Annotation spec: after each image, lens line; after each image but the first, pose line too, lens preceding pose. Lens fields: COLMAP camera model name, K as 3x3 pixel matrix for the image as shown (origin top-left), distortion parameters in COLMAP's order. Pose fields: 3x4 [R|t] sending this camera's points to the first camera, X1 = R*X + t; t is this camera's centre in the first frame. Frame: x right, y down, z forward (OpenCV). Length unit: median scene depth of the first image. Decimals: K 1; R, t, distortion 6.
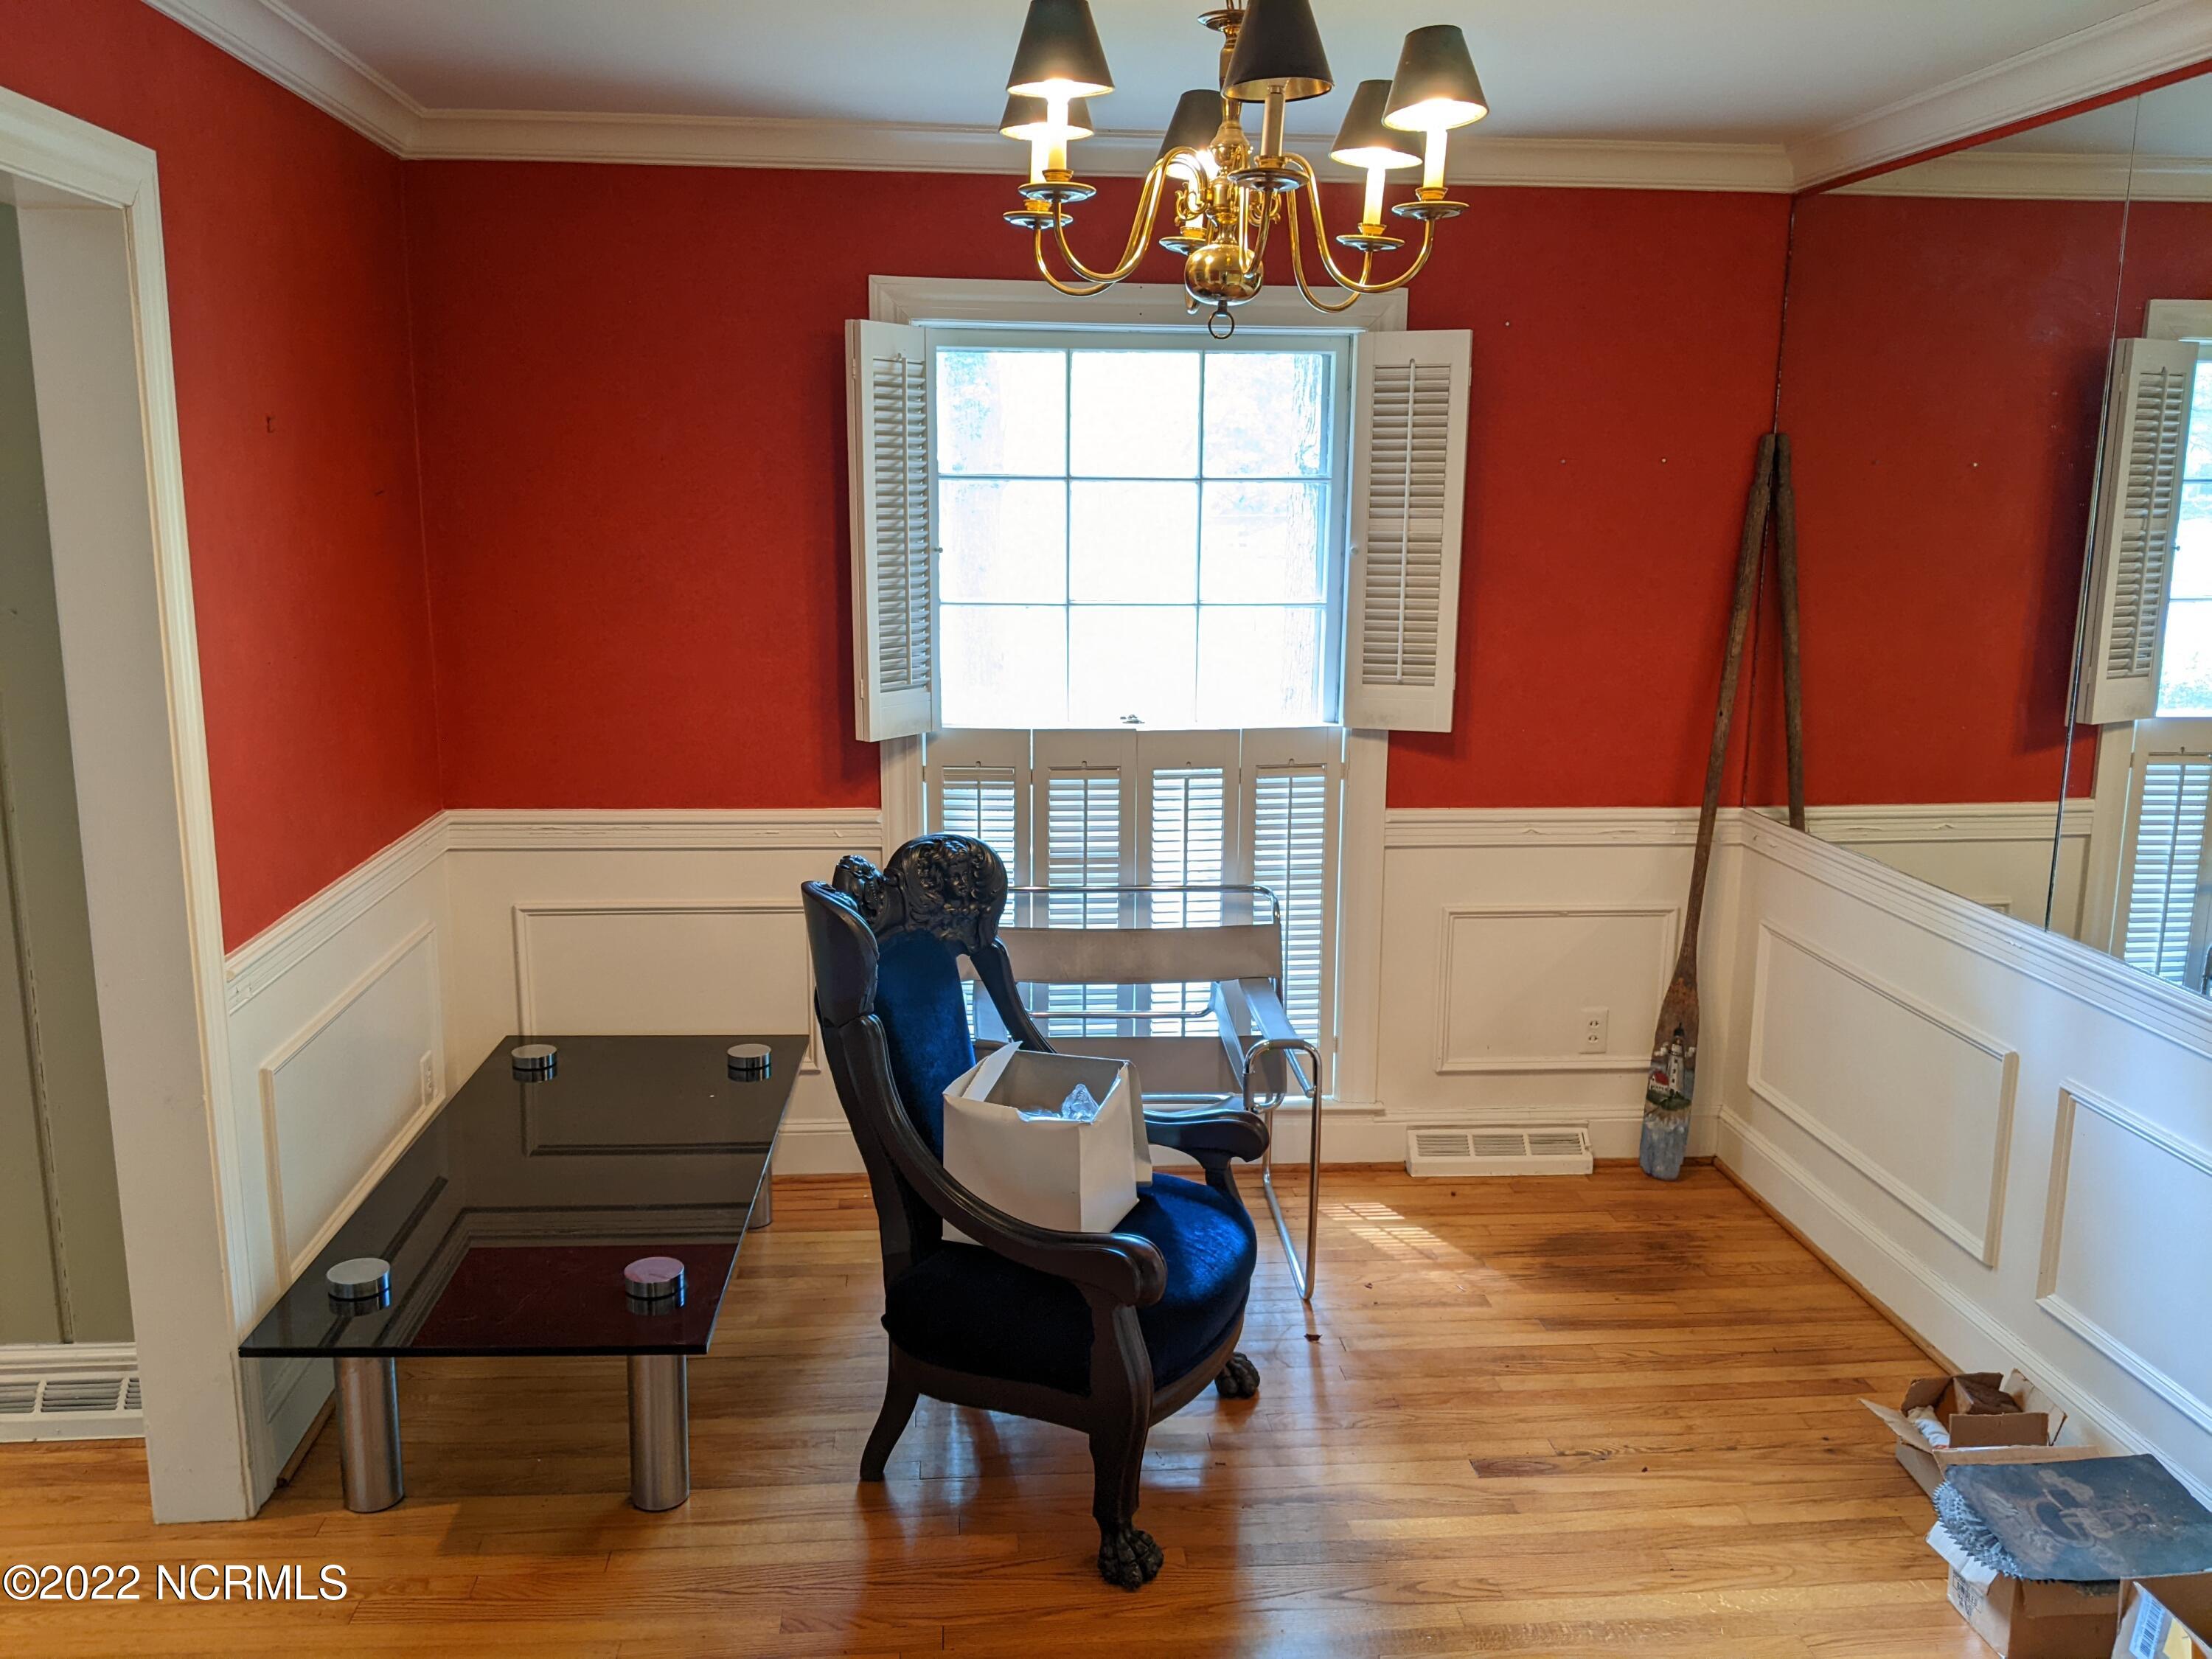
lens RADIAL K [[1737.2, 0, 1101.6], [0, 1737.2, 839.0], [0, 0, 1]] dist [0.060402, -0.006474]
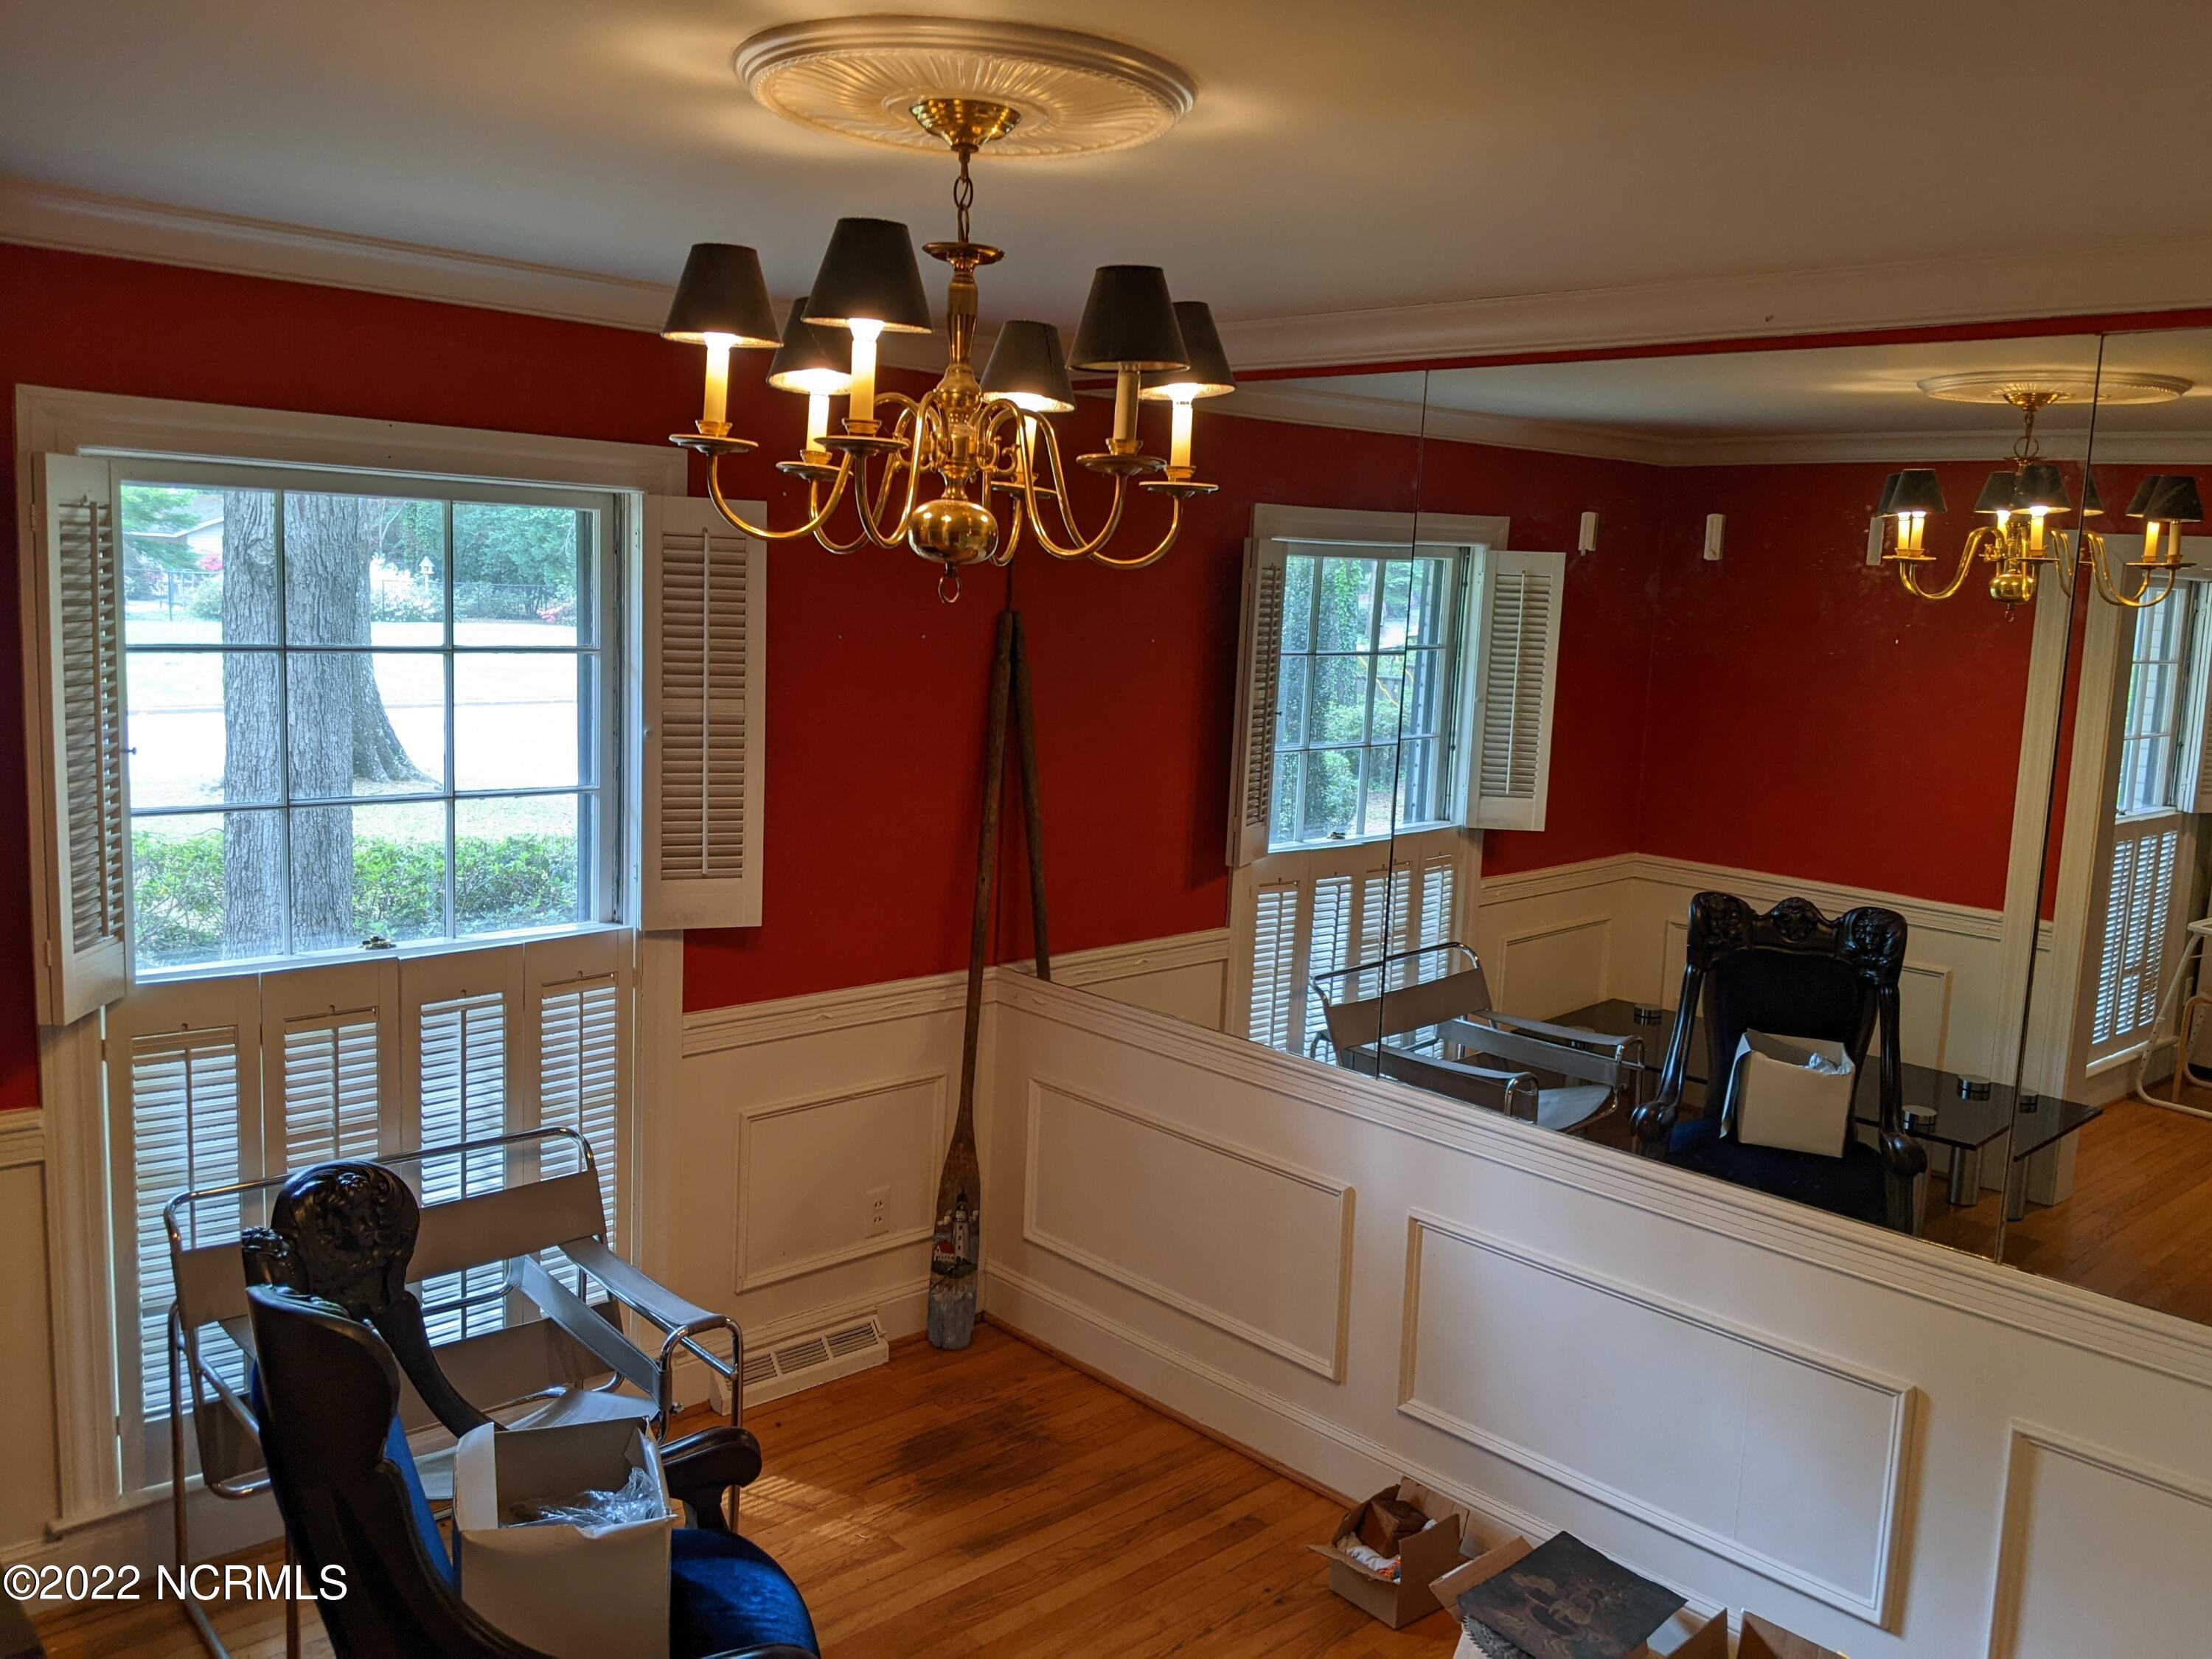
lens RADIAL K [[1778.8, 0, 1109.4], [0, 1778.8, 823.4], [0, 0, 1]] dist [0.083542, -0.160272]
pose [[0.785623, -0.060156, 0.615775, -0.229676], [0.087262, 0.996087, -0.014023, -0.085081], [-0.612522, 0.064750, 0.787797, 0.139097]]
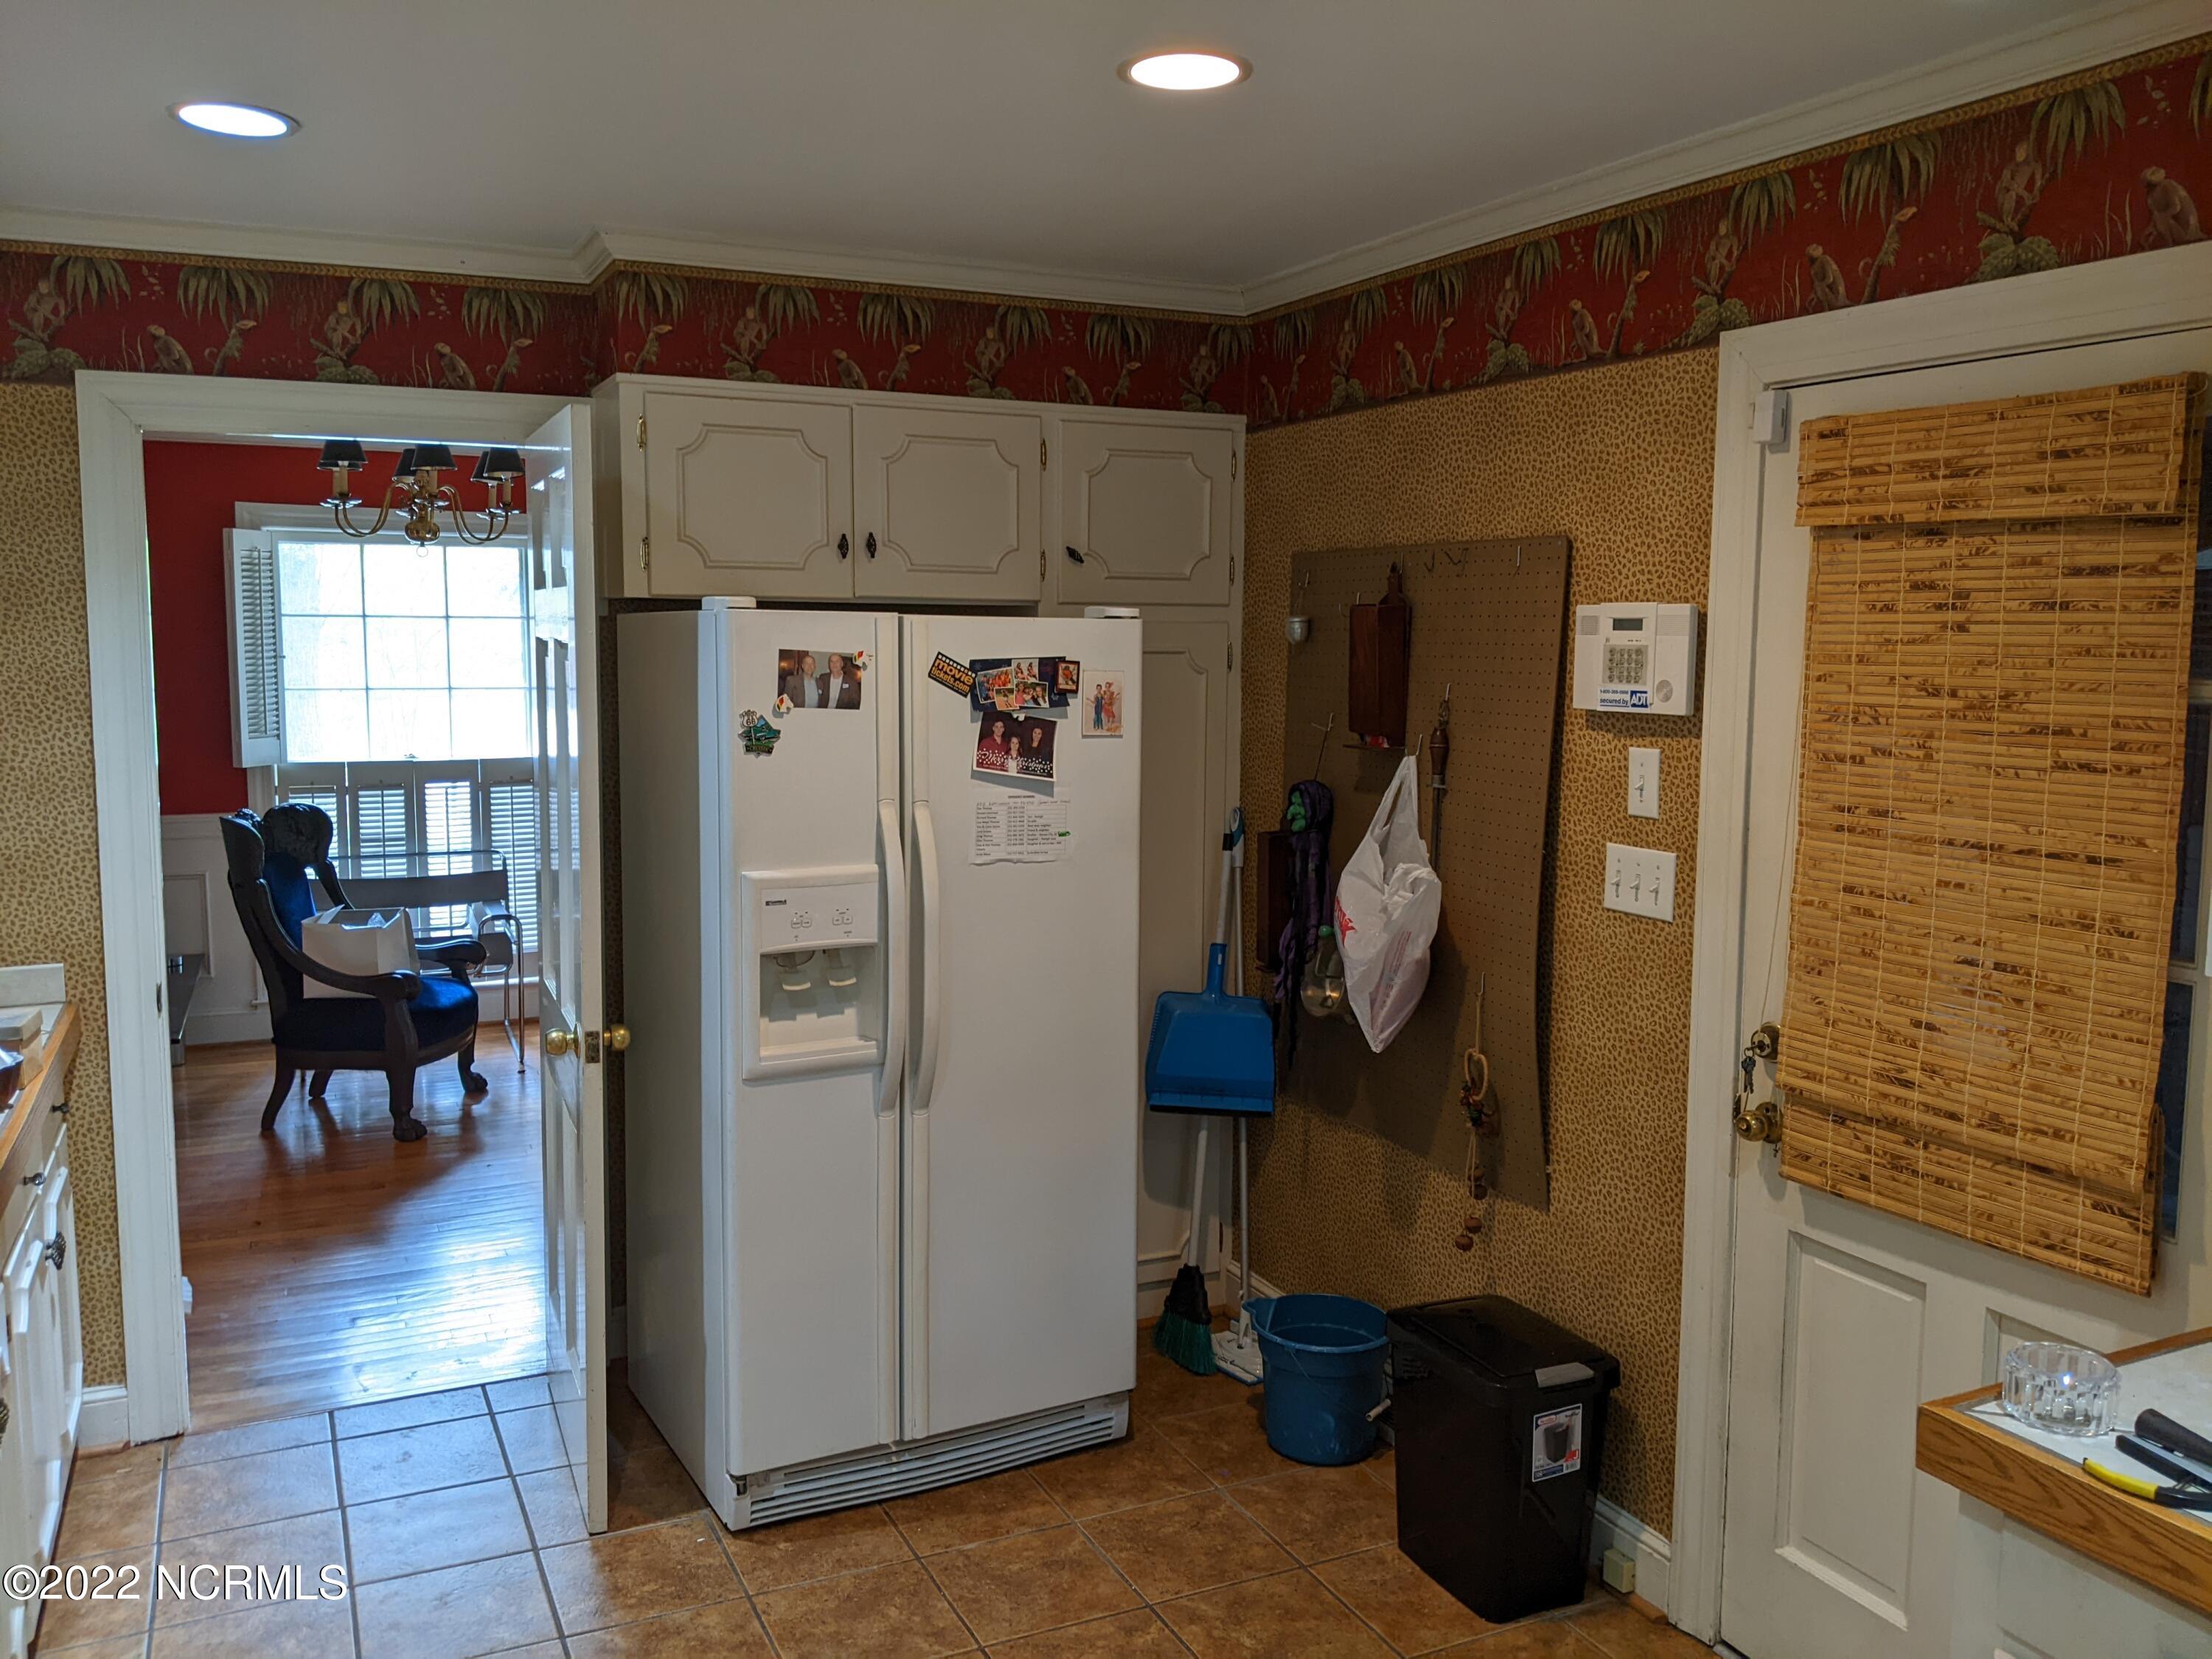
lens RADIAL K [[1778.8, 0, 1109.4], [0, 1778.8, 823.4], [0, 0, 1]] dist [0.083542, -0.160272]
pose [[0.936789, -0.038942, 0.347721, 0.044388], [0.069589, 0.994670, -0.076083, 0.179047], [-0.342905, 0.095471, 0.934506, -0.872553]]
